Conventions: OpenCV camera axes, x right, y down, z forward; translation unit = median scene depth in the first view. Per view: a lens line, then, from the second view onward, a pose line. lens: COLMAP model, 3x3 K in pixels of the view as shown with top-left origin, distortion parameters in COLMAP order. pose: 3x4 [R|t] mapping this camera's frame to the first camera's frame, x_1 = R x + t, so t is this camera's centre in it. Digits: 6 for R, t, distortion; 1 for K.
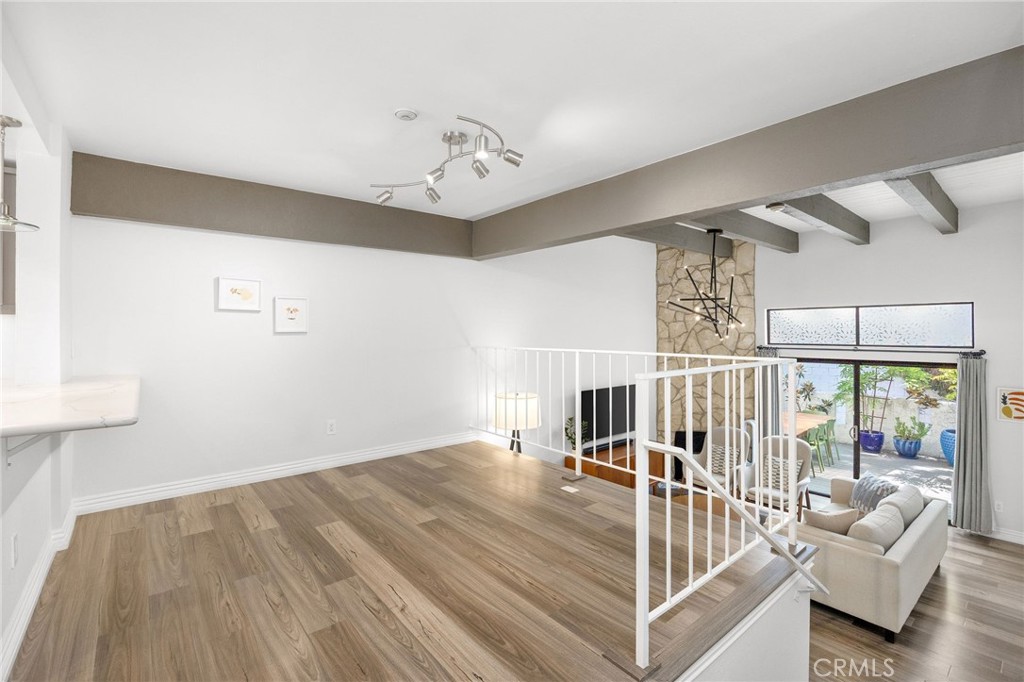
lens RADIAL K [[461.5, 0, 526.7], [0, 461.5, 331.2], [0, 0, 1]] dist [-0.002783, -0.000341]
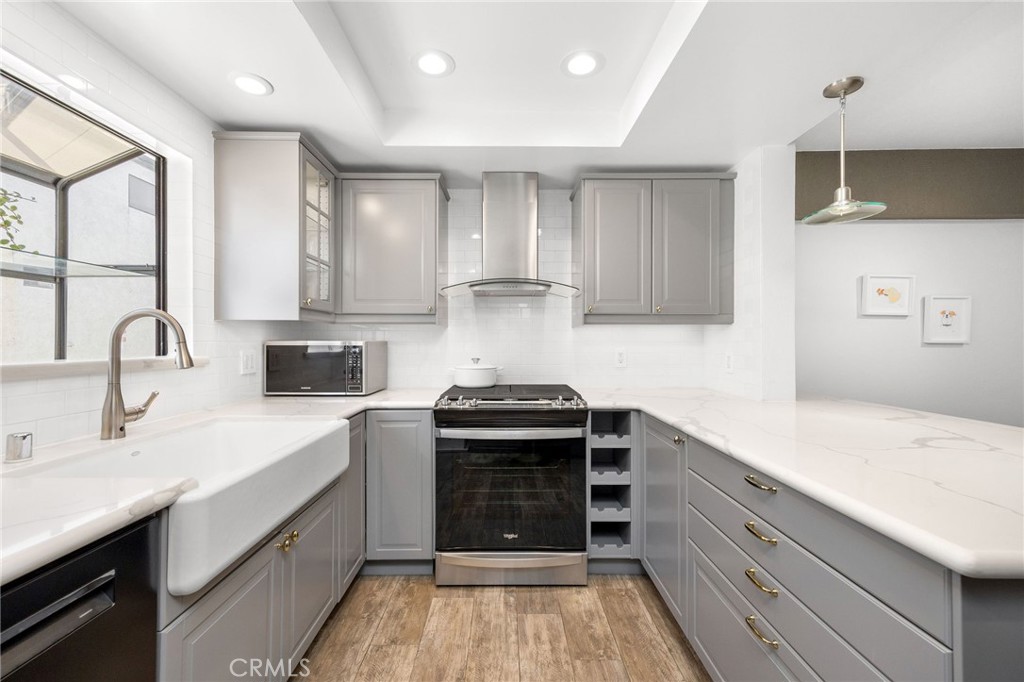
lens RADIAL K [[414.3, 0, 512.0], [0, 414.3, 341.0], [0, 0, 1]] dist [0.025911, -0.000094]
pose [[0.766666, 0.004417, -0.642031, -0.758931], [-0.002062, 0.999988, 0.004417, -0.004079], [0.642043, -0.002063, 0.766666, 0.025259]]
